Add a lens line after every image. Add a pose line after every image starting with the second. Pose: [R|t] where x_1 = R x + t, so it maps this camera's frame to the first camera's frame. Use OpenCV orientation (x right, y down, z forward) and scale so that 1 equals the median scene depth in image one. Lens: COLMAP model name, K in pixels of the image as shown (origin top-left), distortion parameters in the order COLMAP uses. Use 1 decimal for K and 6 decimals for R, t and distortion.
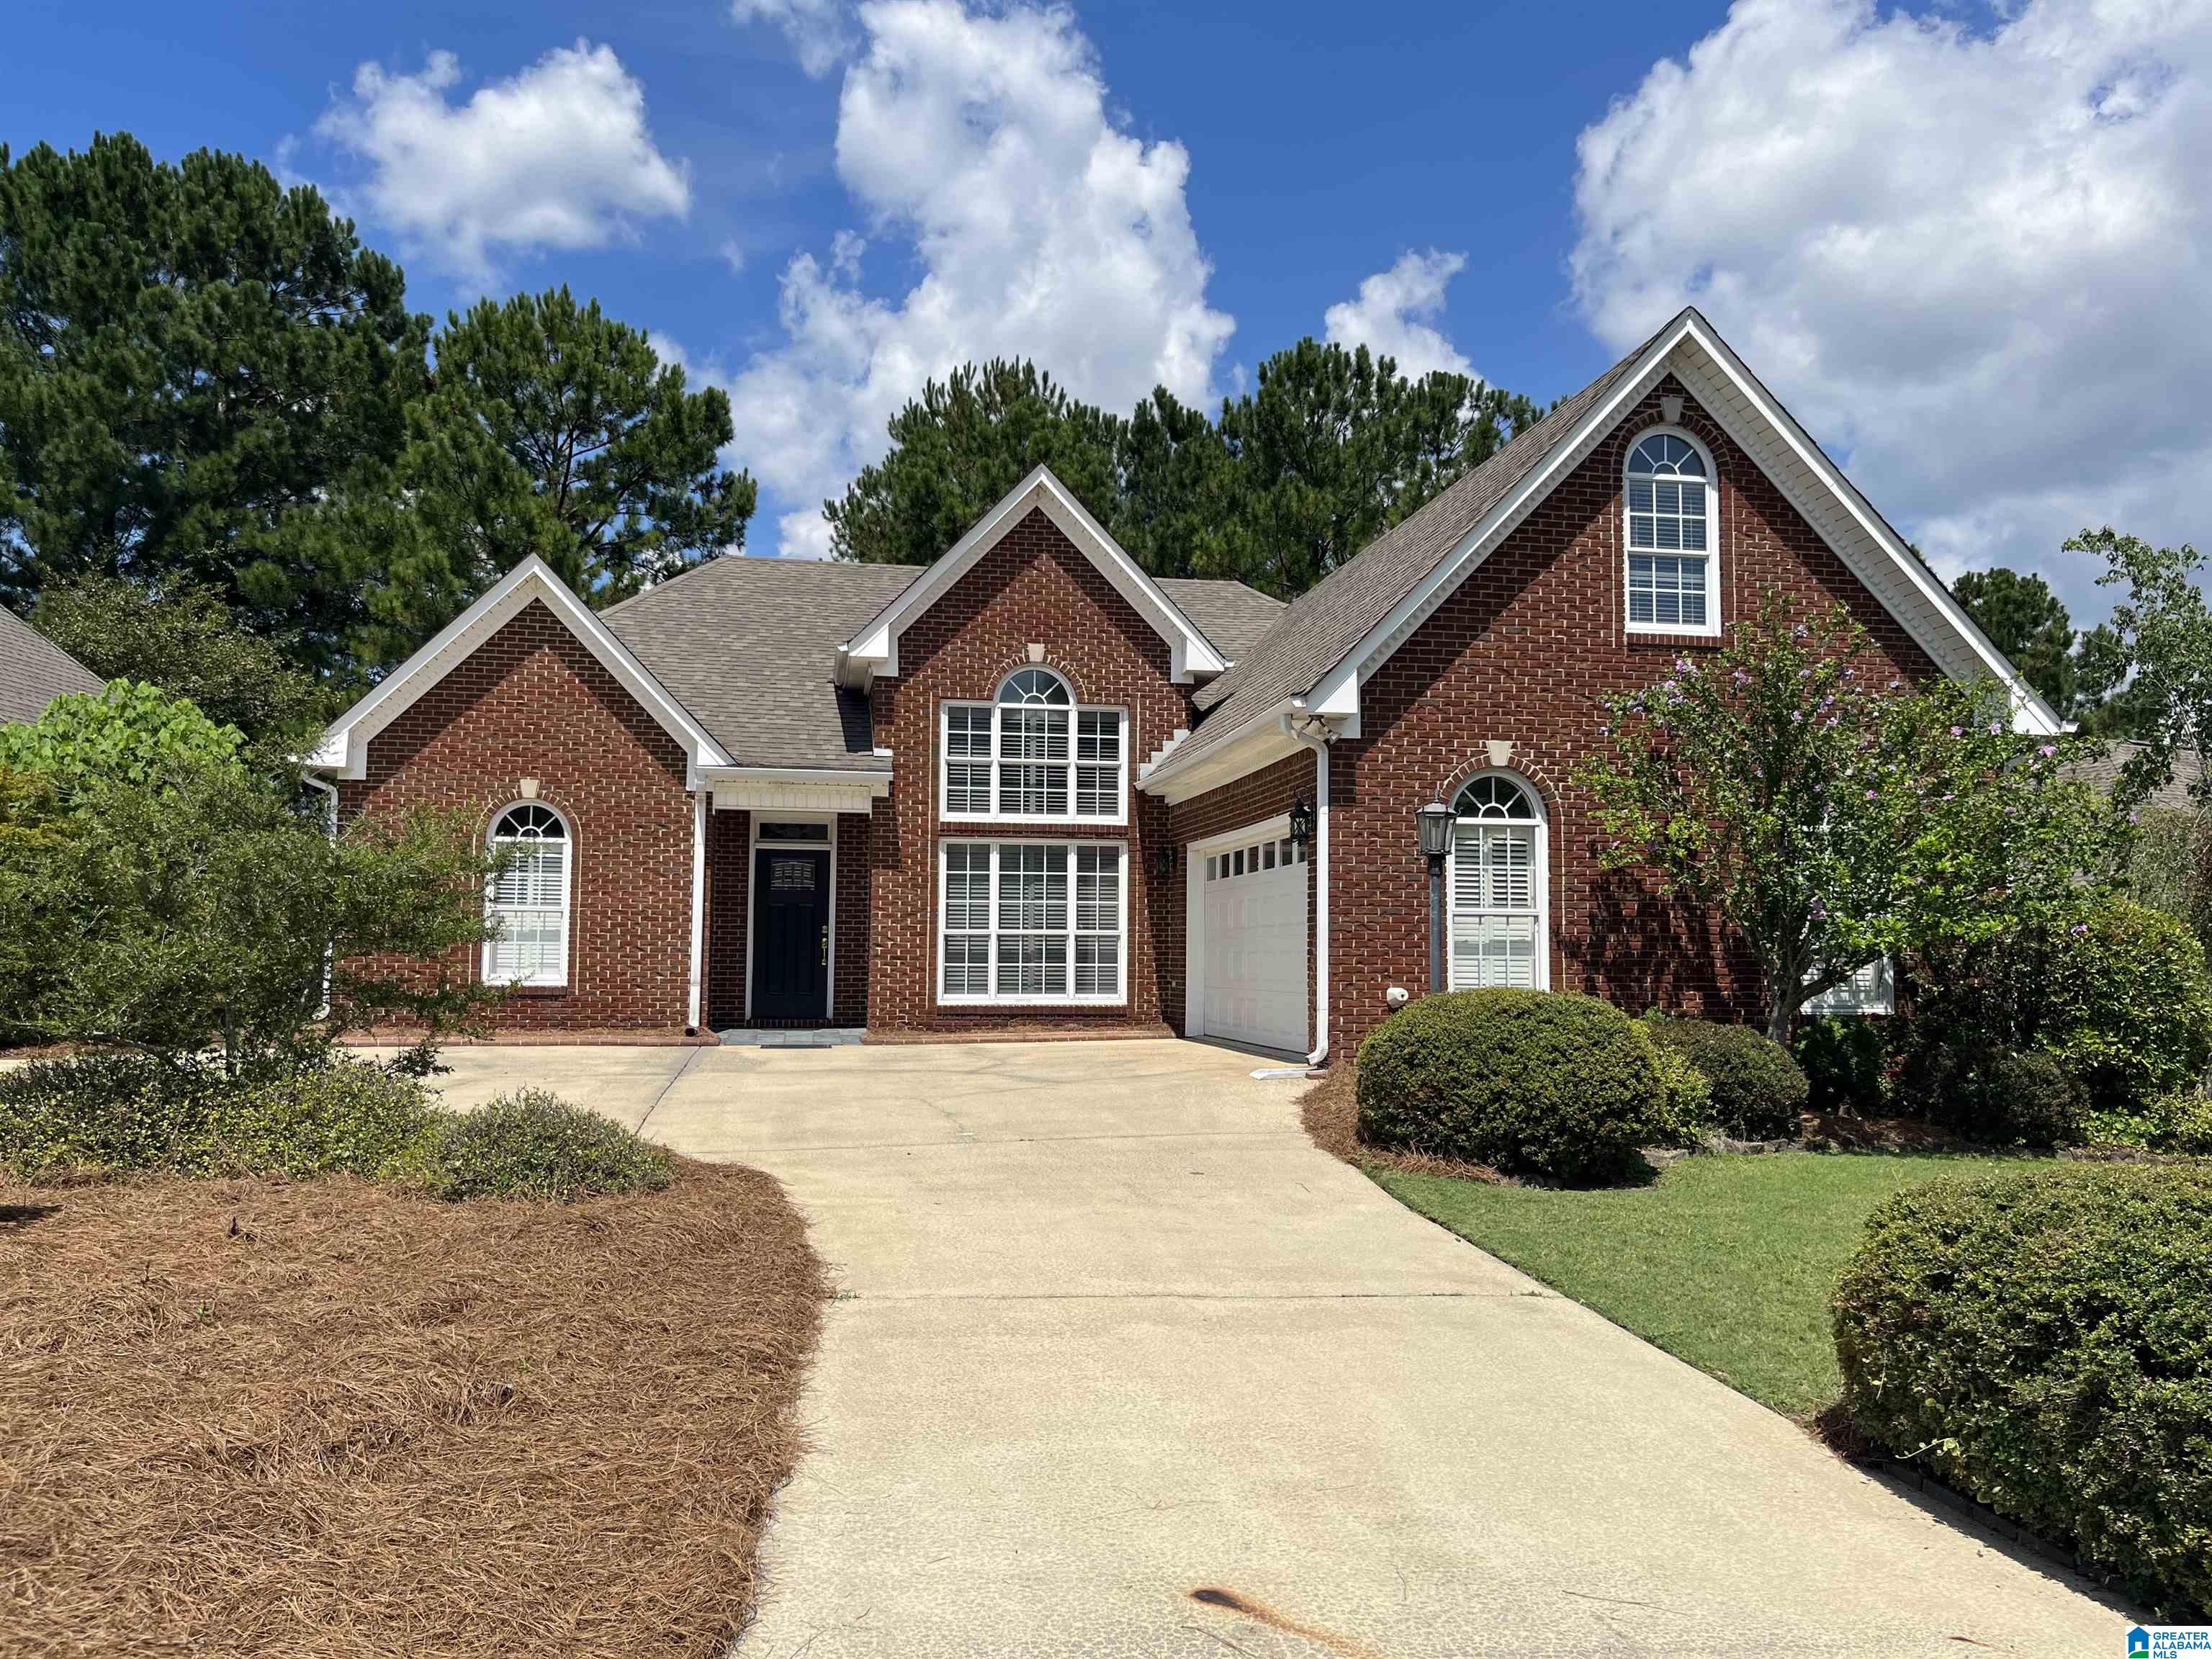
lens RADIAL K [[1652.2, 0, 1167.0], [0, 1652.2, 828.7], [0, 0, 1]] dist [0.057281, 0.001011]
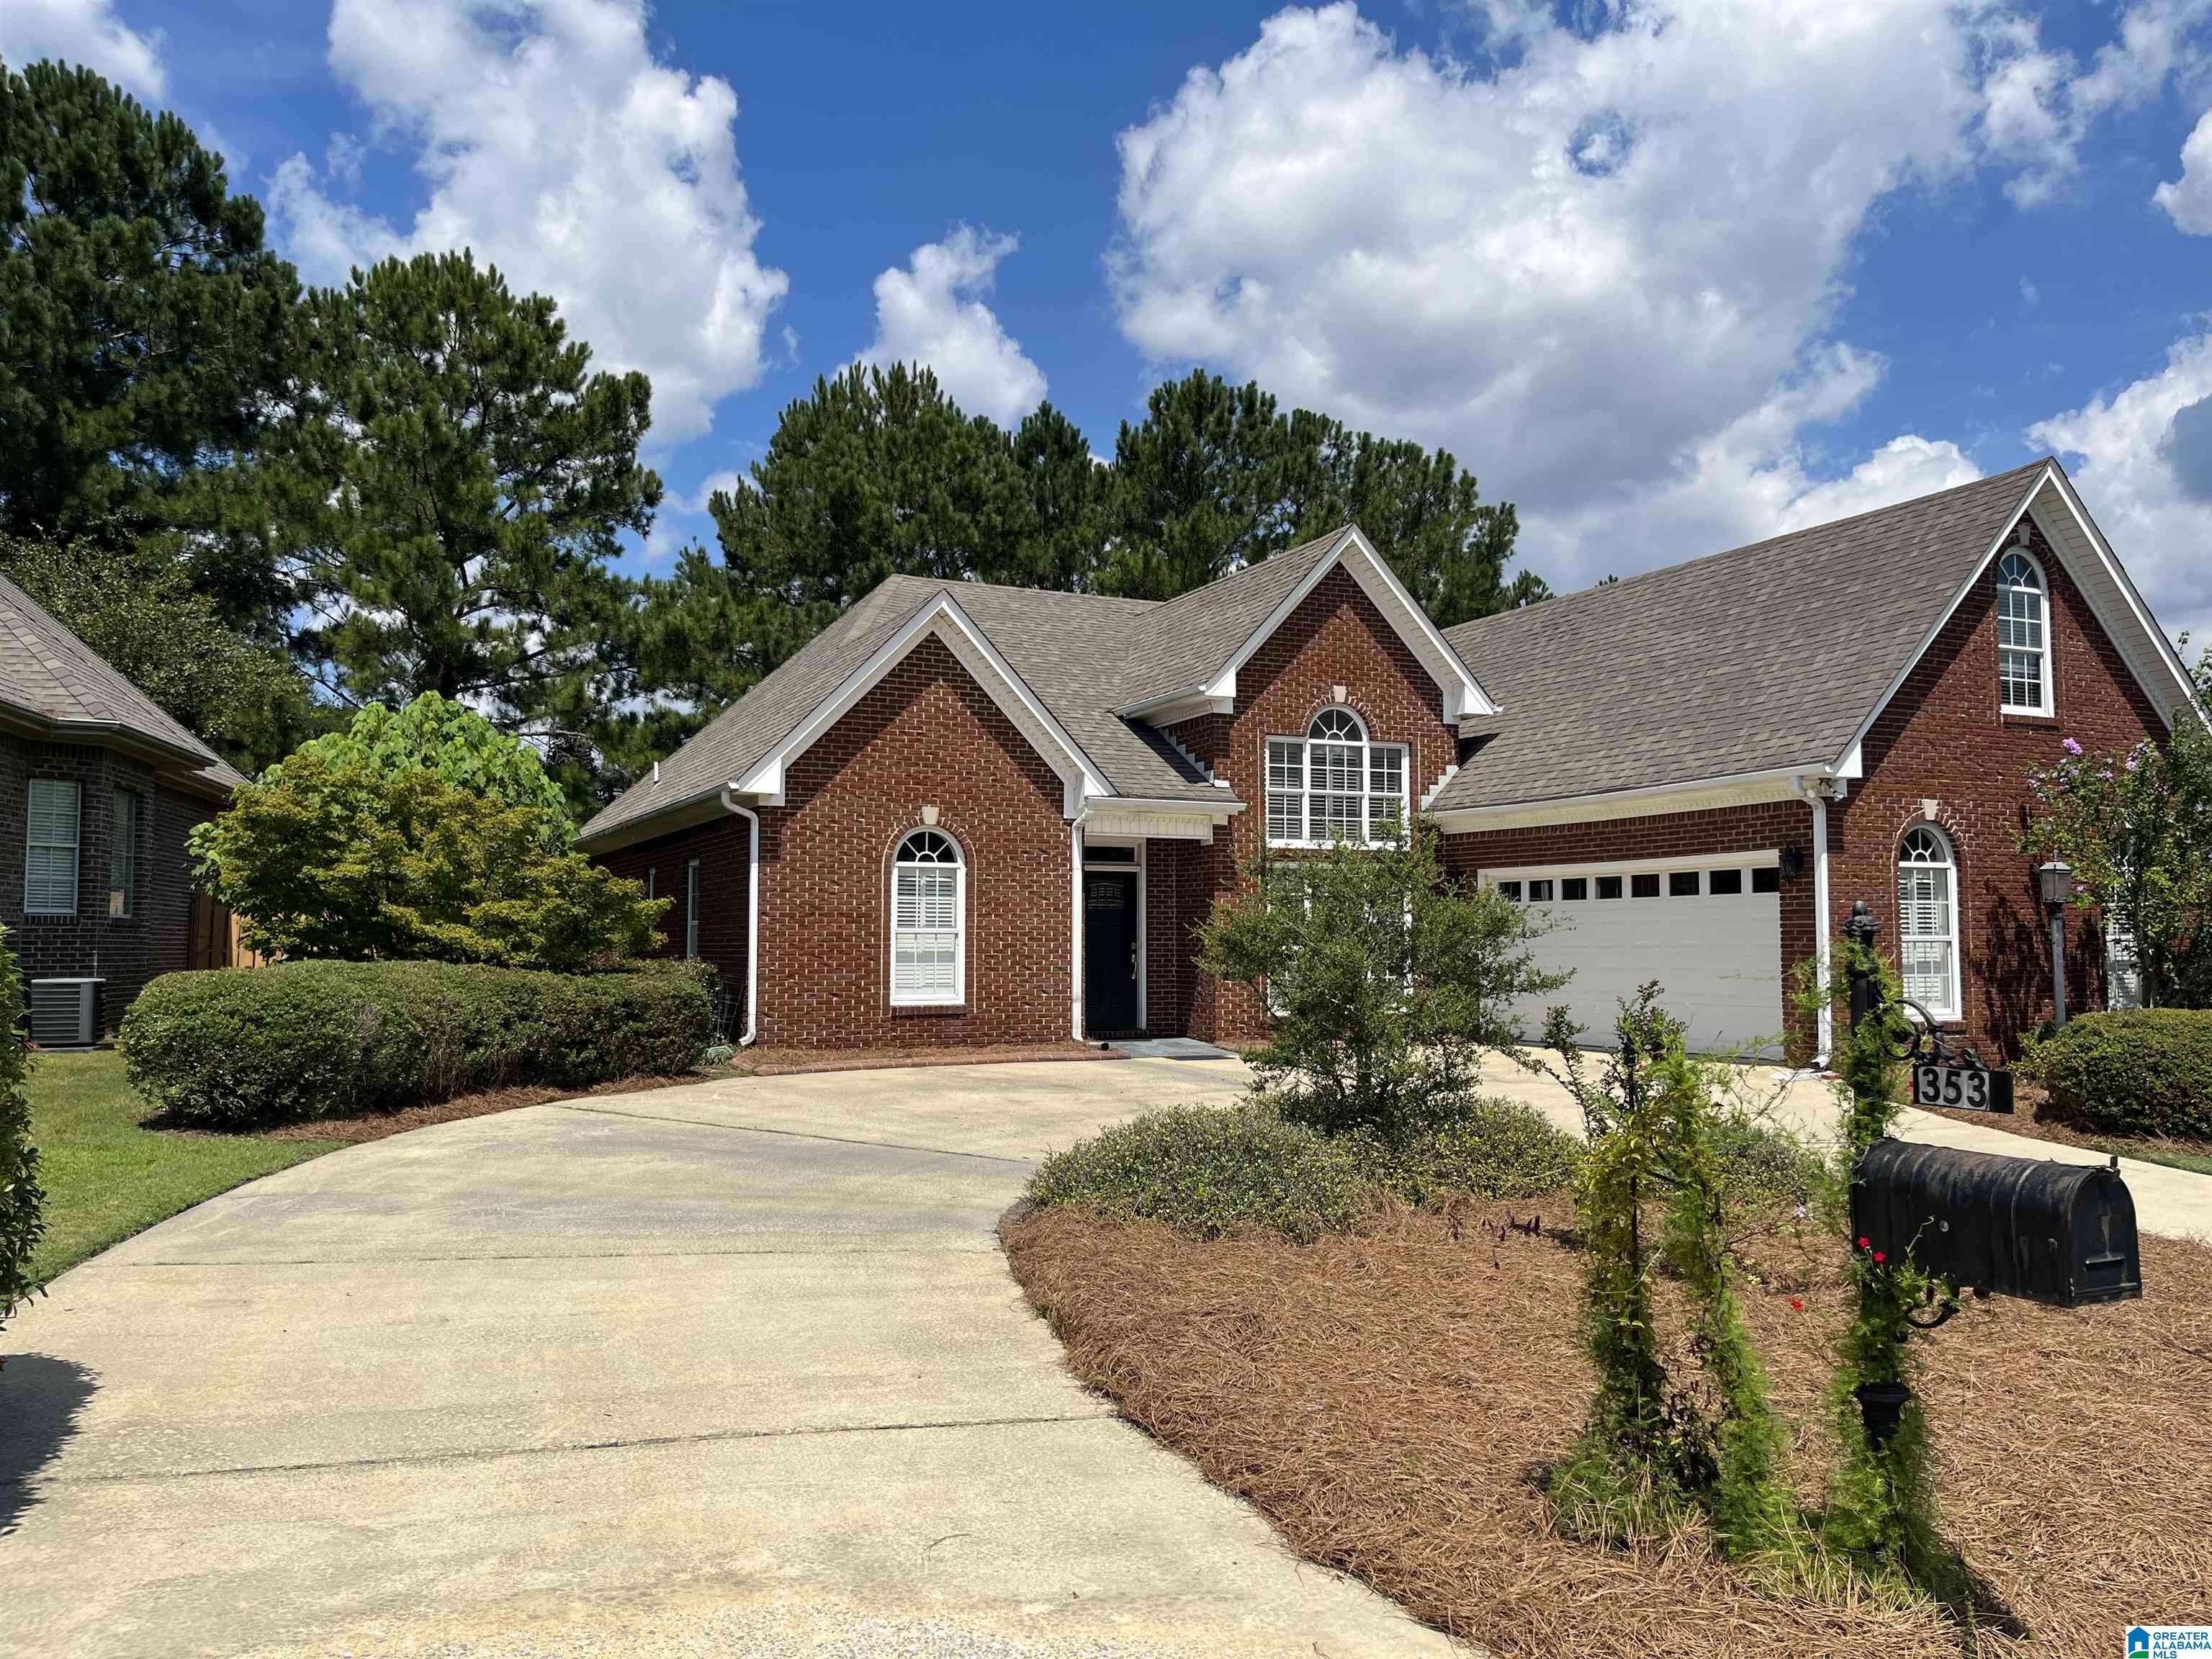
lens RADIAL K [[1692.3, 0, 1105.5], [0, 1692.3, 829.2], [0, 0, 1]] dist [0.050791, -0.038734]
pose [[0.964157, 0.008587, 0.265194, -0.529783], [-0.012198, 0.999854, 0.011970, -0.028153], [-0.265053, -0.014776, 0.964121, -0.046863]]
